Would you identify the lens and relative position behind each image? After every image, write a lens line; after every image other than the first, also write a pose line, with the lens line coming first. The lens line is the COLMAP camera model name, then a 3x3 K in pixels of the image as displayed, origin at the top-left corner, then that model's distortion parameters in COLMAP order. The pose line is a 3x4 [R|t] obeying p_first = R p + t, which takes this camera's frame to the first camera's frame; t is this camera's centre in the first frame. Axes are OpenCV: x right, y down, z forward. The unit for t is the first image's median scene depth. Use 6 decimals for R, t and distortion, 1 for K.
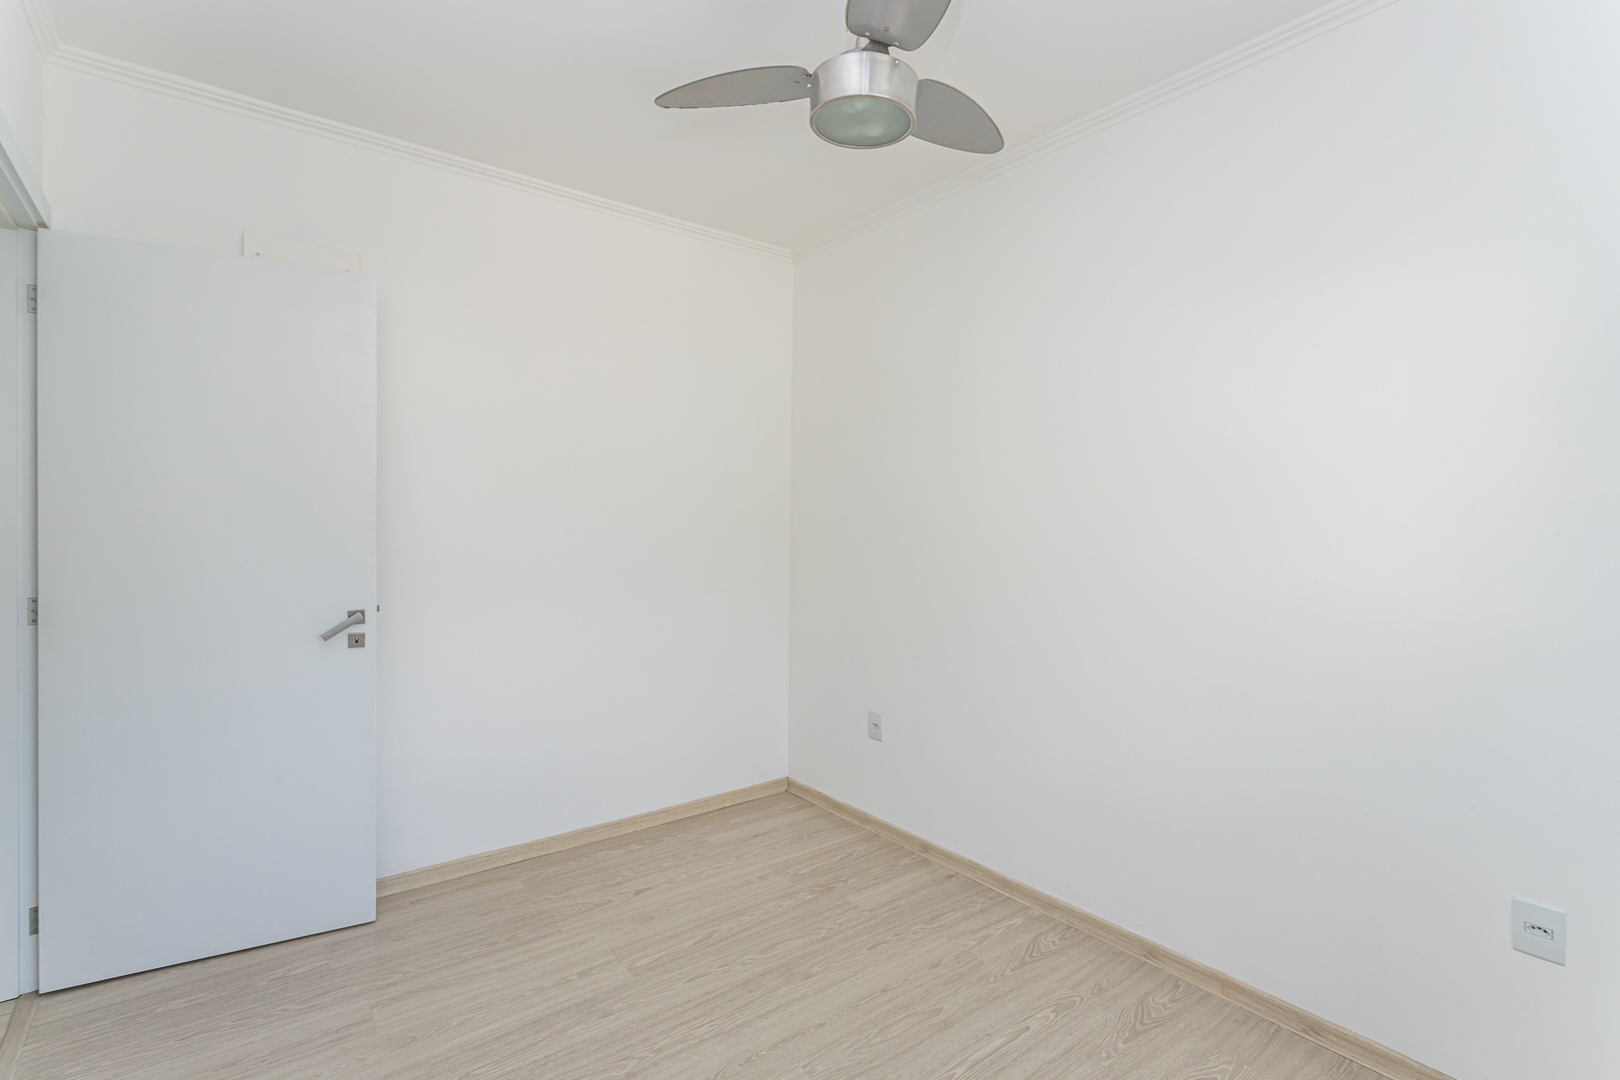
lens RADIAL K [[761.3, 0, 815.4], [0, 761.3, 523.3], [0, 0, 1]] dist [0.002434, 0.000381]
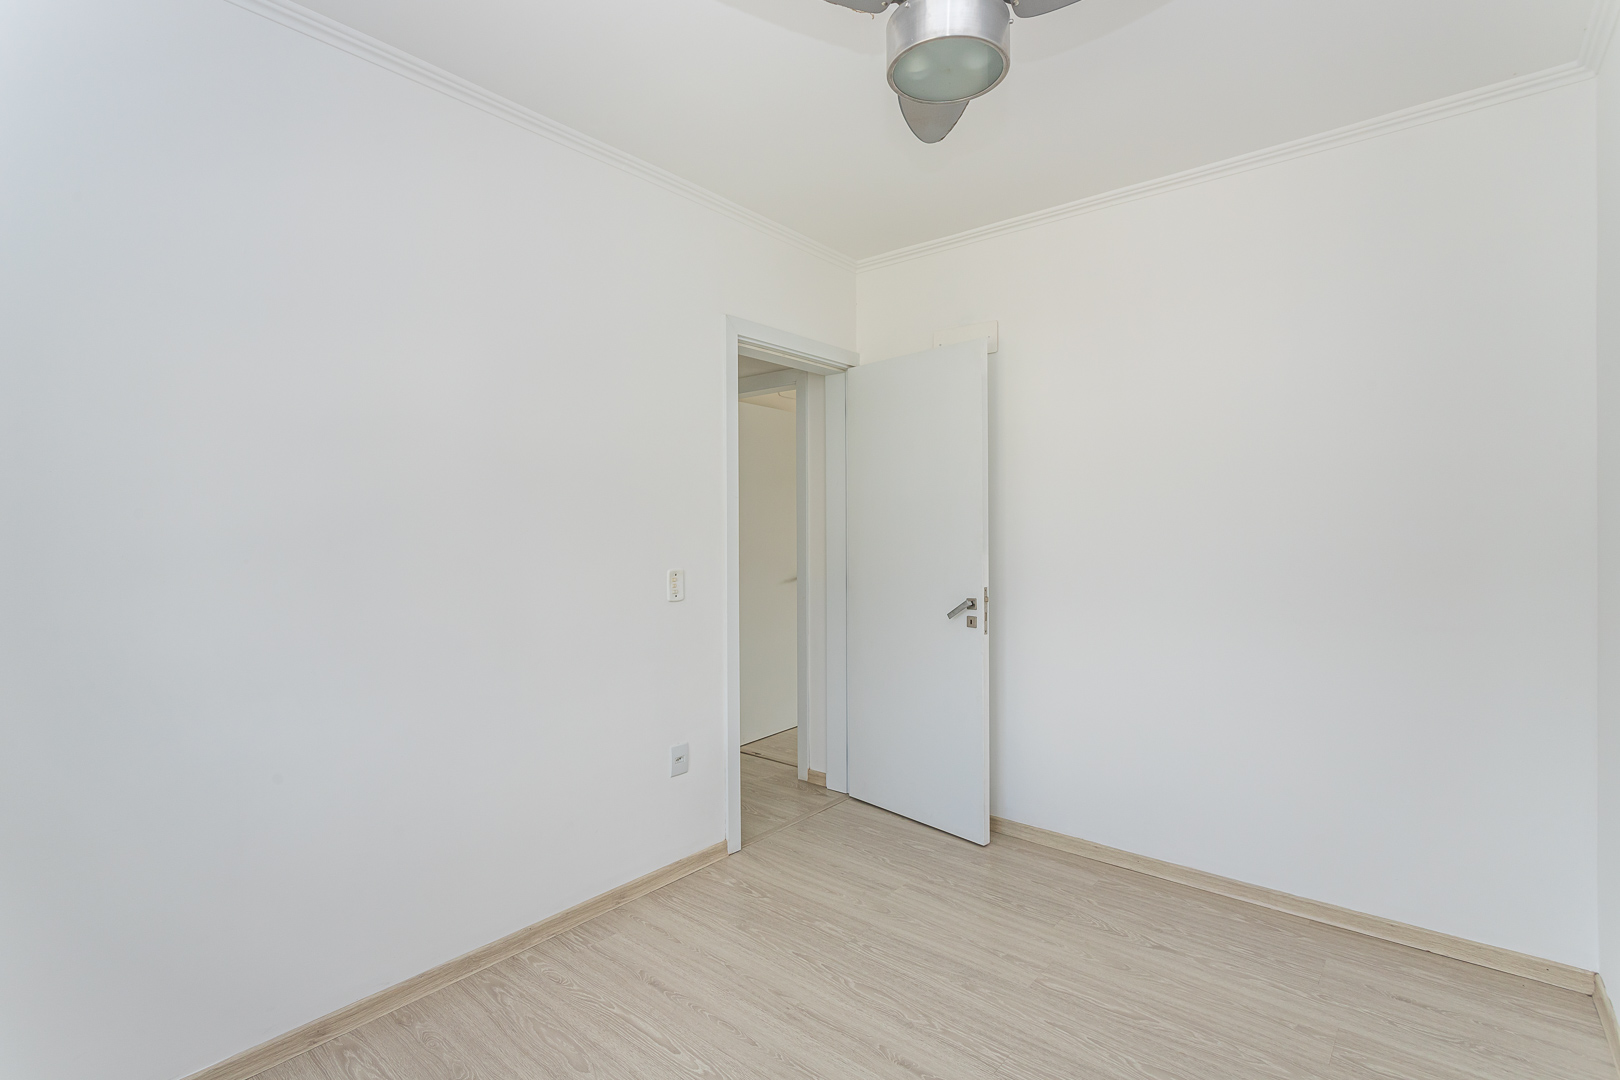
lens RADIAL K [[748.2, 0, 810.5], [0, 748.2, 526.6], [0, 0, 1]] dist [0.001770, 0.000148]
pose [[0.222191, -0.008132, -0.974969, 0.591039], [-0.001170, 0.999962, -0.008607, 0.002028], [0.975003, 0.003053, 0.222173, 0.451695]]
